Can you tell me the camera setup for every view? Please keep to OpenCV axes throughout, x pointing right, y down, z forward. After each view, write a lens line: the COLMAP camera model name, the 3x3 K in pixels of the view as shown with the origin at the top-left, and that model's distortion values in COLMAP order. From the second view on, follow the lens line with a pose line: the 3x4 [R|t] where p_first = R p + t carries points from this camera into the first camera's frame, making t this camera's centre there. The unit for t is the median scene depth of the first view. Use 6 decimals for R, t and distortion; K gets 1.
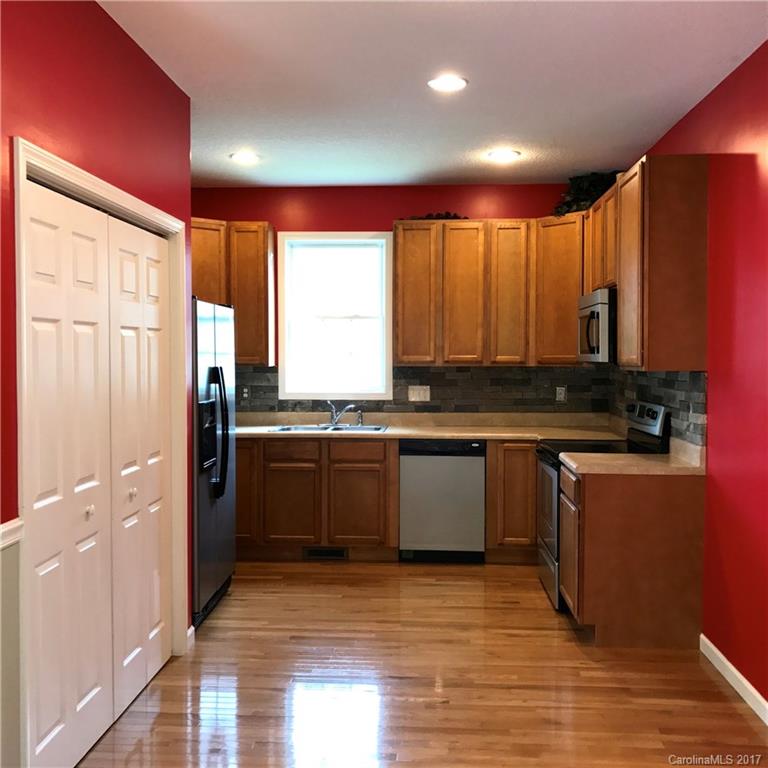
lens RADIAL K [[837.4, 0, 383.6], [0, 837.4, 371.5], [0, 0, 1]] dist [0.140638, -0.453082]
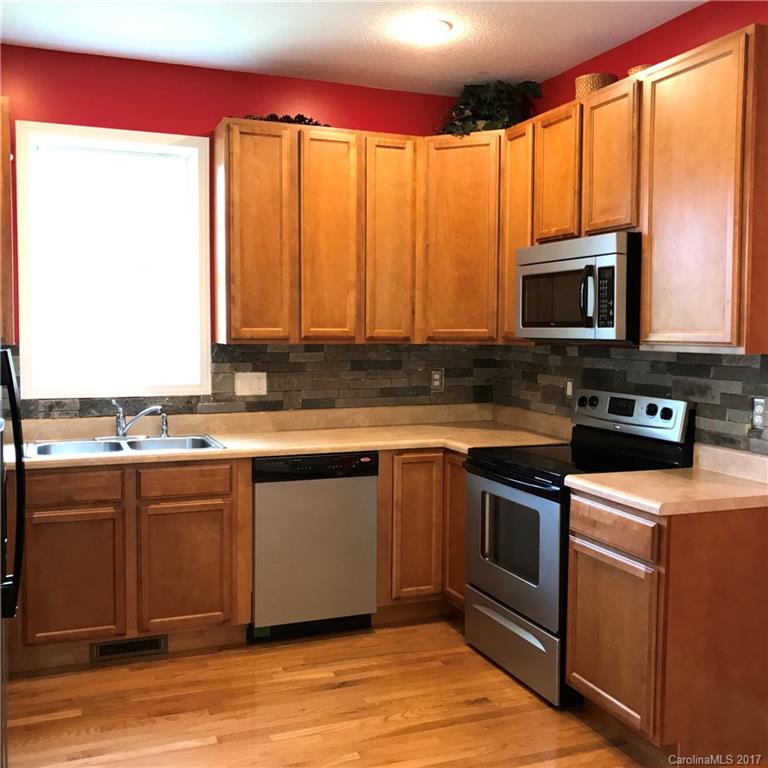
lens RADIAL K [[837.4, 0, 383.6], [0, 837.4, 371.5], [0, 0, 1]] dist [0.140638, -0.453082]
pose [[0.902902, -0.017593, 0.429487, -0.161151], [0.002849, 0.999385, 0.034948, -0.007586], [-0.429838, -0.030331, 0.902396, 0.361922]]
